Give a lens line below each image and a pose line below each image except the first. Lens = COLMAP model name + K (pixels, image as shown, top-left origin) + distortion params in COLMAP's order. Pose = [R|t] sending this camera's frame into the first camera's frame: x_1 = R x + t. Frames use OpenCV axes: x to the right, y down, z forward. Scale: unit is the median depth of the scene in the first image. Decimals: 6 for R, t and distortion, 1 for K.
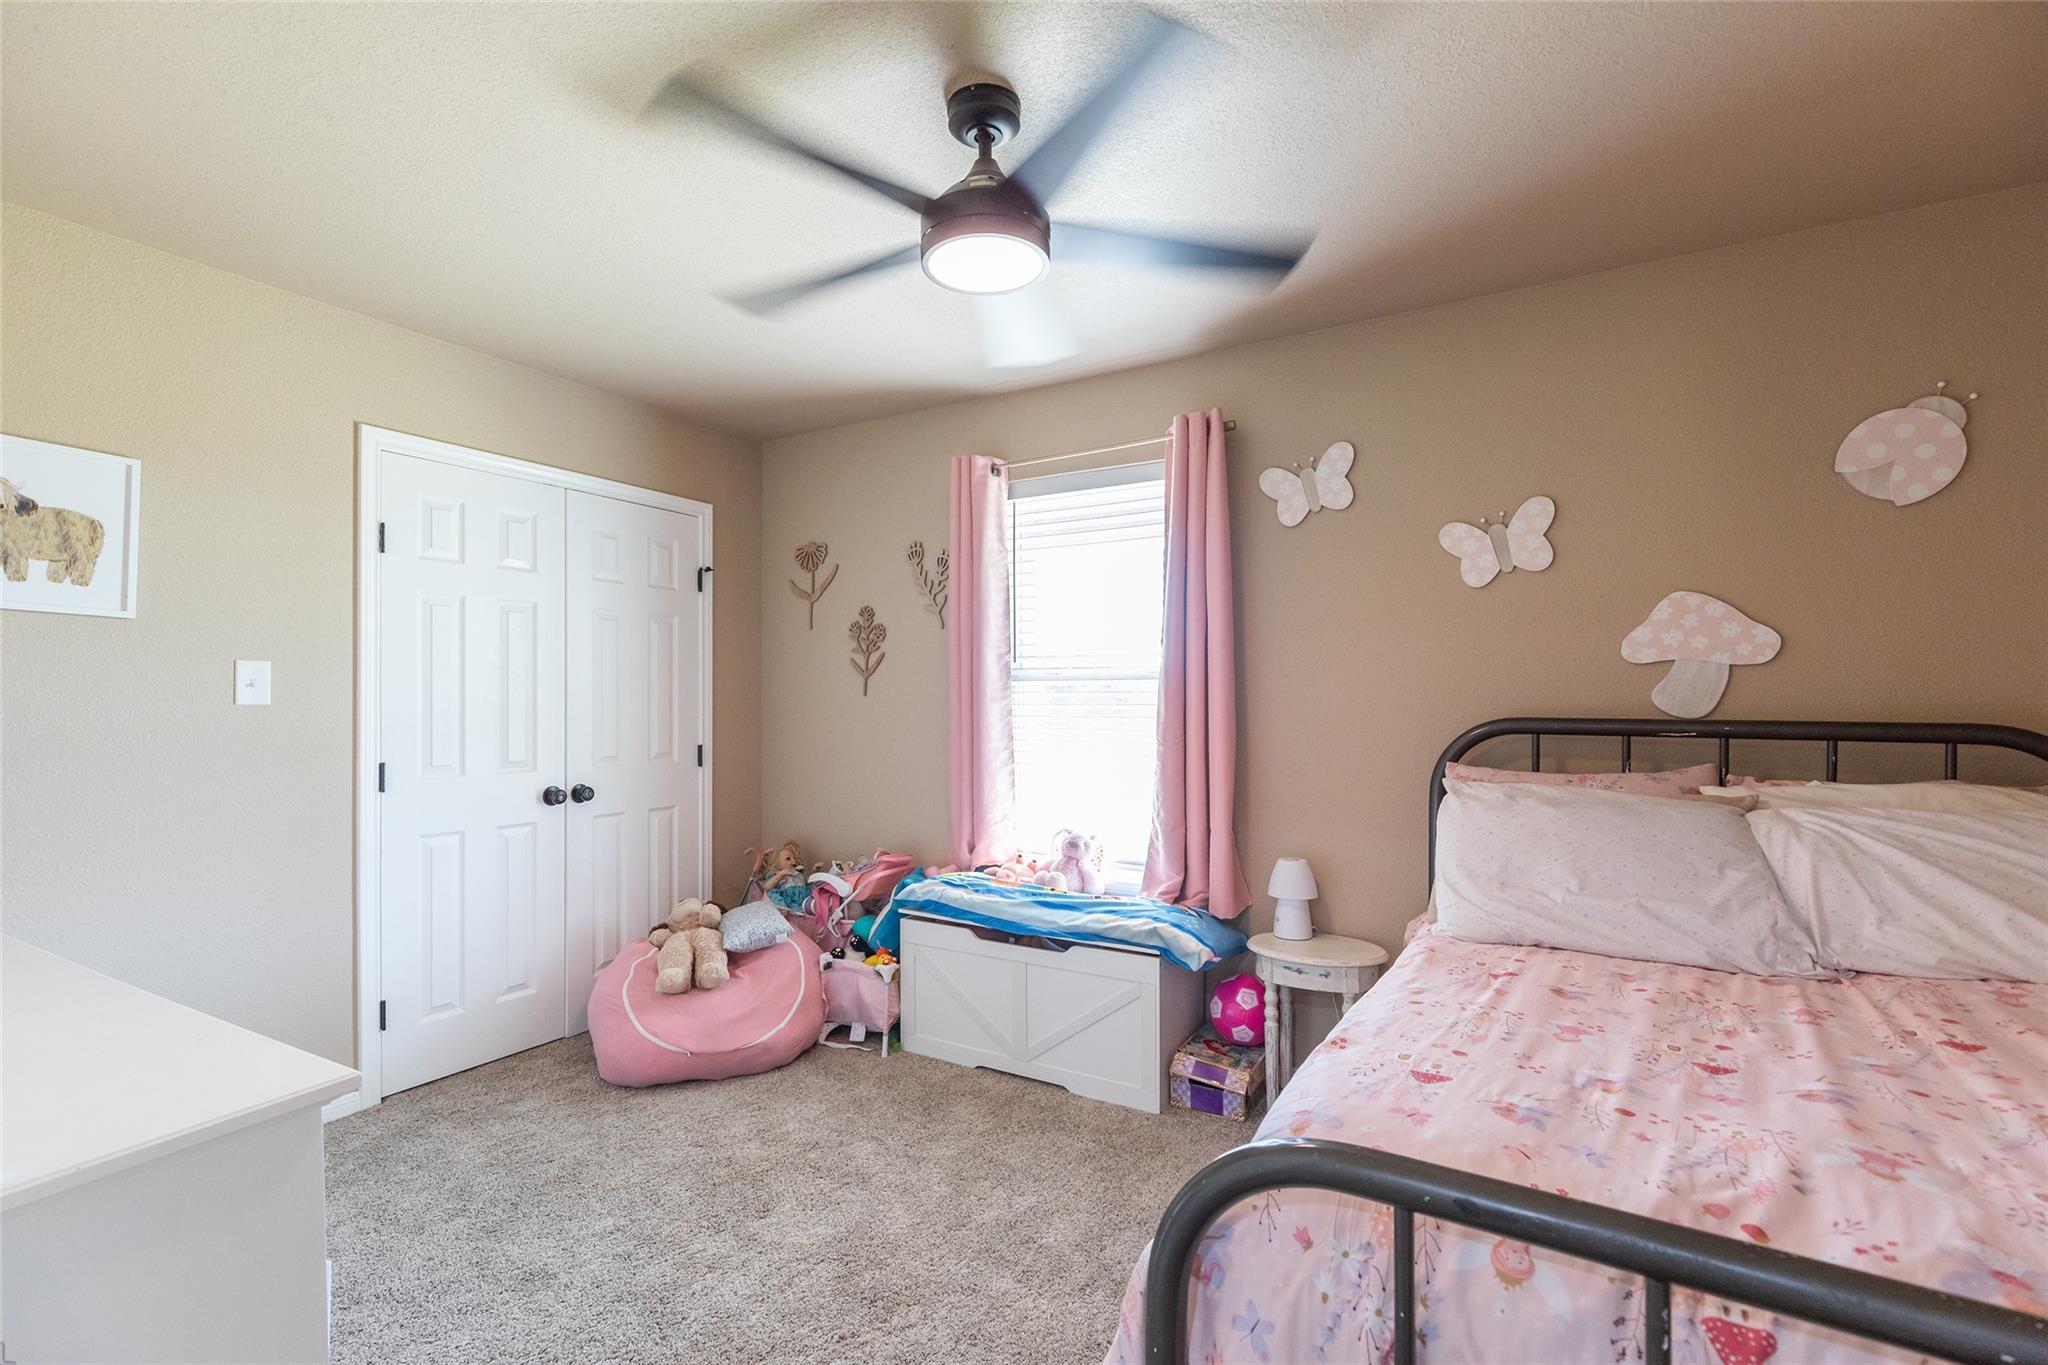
lens RADIAL K [[927.7, 0, 1031.5], [0, 927.7, 689.1], [0, 0, 1]] dist [0.006595, -0.000645]
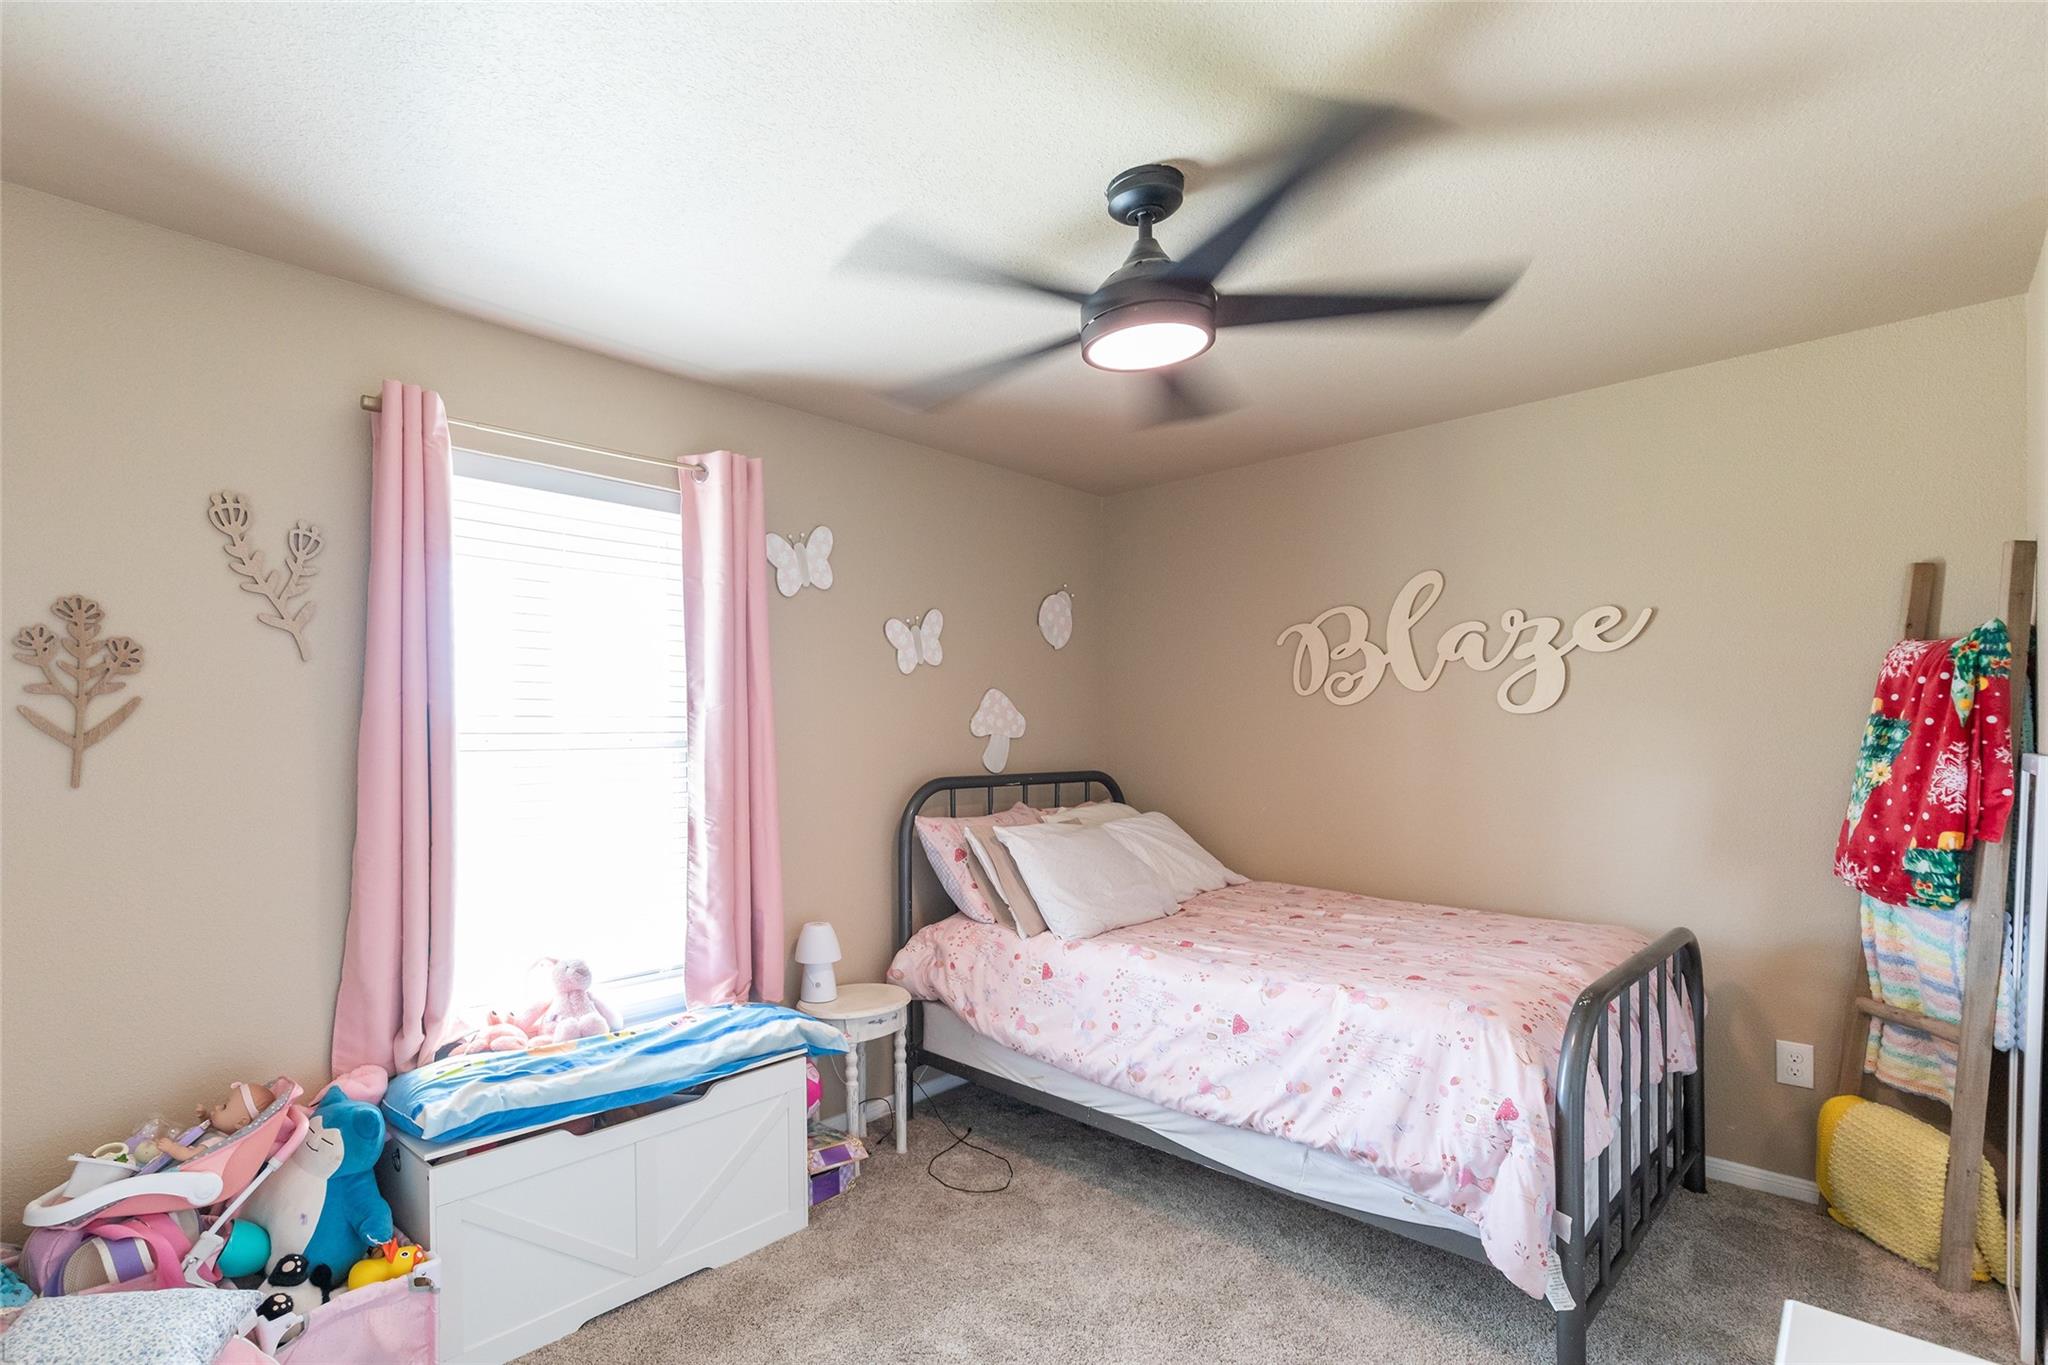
lens RADIAL K [[910.6, 0, 1021.6], [0, 910.6, 742.3], [0, 0, 1]] dist [0.001975, 0.000138]
pose [[0.238671, -0.001132, 0.971100, -0.659951], [0.005899, 0.999983, -0.000284, -0.016992], [-0.971083, 0.005796, 0.238673, 0.557584]]
